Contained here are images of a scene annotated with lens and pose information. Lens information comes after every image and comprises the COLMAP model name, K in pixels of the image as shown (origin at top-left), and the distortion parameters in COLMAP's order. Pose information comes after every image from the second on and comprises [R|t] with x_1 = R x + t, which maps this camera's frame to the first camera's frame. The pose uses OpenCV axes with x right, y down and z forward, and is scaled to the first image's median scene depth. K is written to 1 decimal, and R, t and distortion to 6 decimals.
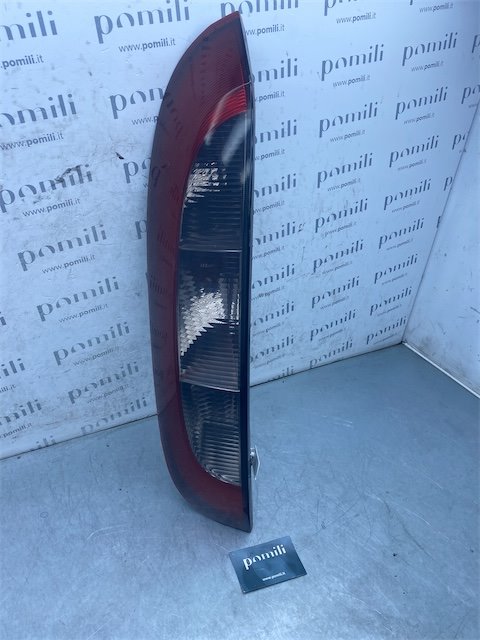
lens RADIAL K [[495.1, 0, 241.4], [0, 495.1, 316.4], [0, 0, 1]] dist [0.024032, -0.022141]
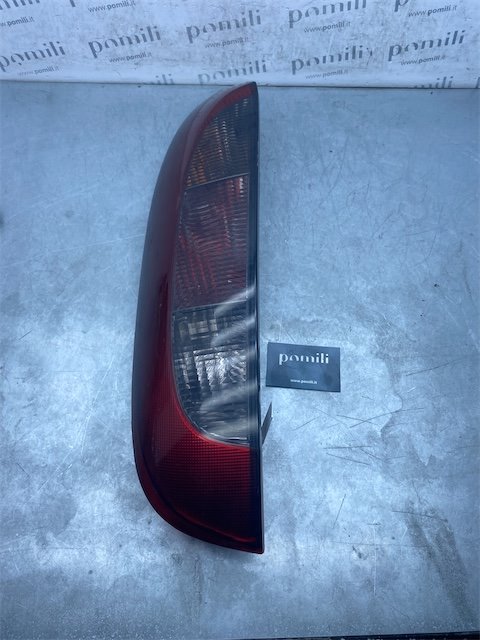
lens RADIAL K [[495.1, 0, 244.0], [0, 495.1, 316.2], [0, 0, 1]] dist [0.024032, -0.022141]
pose [[0.877752, 0.389297, -0.279283, 0.243357], [-0.201046, 0.828386, 0.522836, 0.088098], [0.434892, -0.402772, 0.805384, 0.033275]]
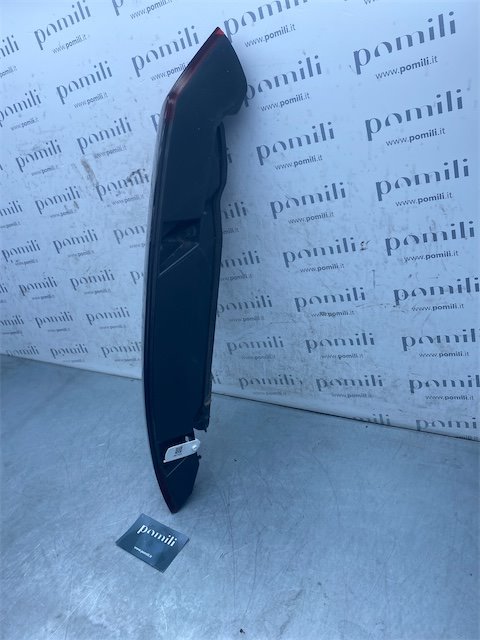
lens RADIAL K [[495.1, 0, 230.5], [0, 495.1, 308.1], [0, 0, 1]] dist [0.024032, -0.022141]
pose [[0.573664, 0.229678, -0.786230, 0.738922], [-0.255312, 0.962200, 0.094798, -0.107561], [0.778284, 0.146352, 0.610619, 0.345459]]
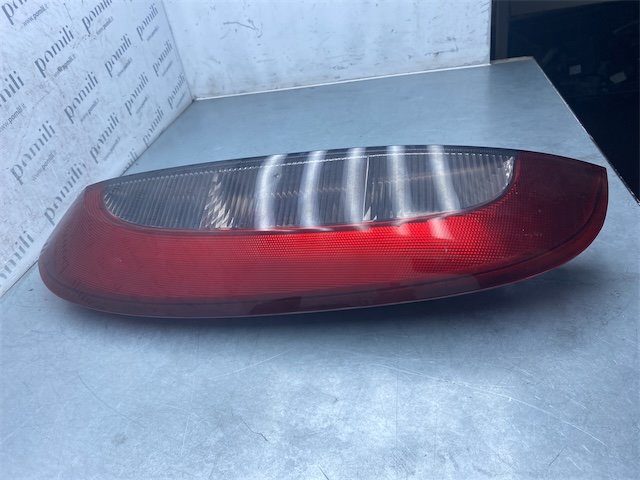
lens RADIAL K [[495.1, 0, 314.5], [0, 495.1, 234.6], [0, 0, 1]] dist [0.024032, -0.022141]
pose [[0.595590, -0.599170, 0.535040, -0.389898], [0.590200, 0.778232, 0.214520, 0.301019], [-0.544919, 0.188015, 0.817138, 0.080835]]
